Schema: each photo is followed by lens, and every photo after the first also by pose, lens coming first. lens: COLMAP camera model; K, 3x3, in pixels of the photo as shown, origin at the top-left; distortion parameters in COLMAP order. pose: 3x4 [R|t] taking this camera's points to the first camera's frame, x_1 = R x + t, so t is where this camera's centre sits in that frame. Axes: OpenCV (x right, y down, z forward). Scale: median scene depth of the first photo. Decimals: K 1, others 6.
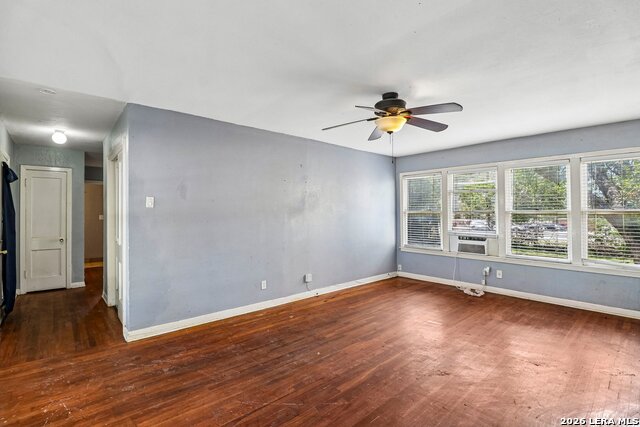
lens RADIAL K [[298.3, 0, 315.8], [0, 298.3, 211.2], [0, 0, 1]] dist [-0.009893, -0.000208]
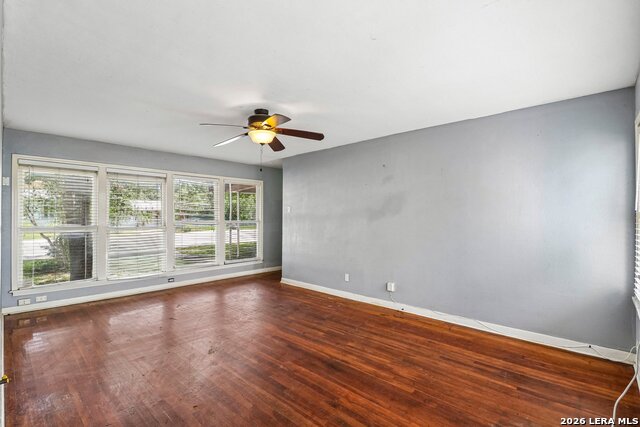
lens RADIAL K [[298.3, 0, 315.8], [0, 298.3, 211.2], [0, 0, 1]] dist [-0.009893, -0.000208]
pose [[0.094139, -0.012590, -0.995479, 0.983647], [0.004154, 0.999916, -0.012253, 0.002207], [0.995550, -0.002982, 0.094183, 0.777018]]
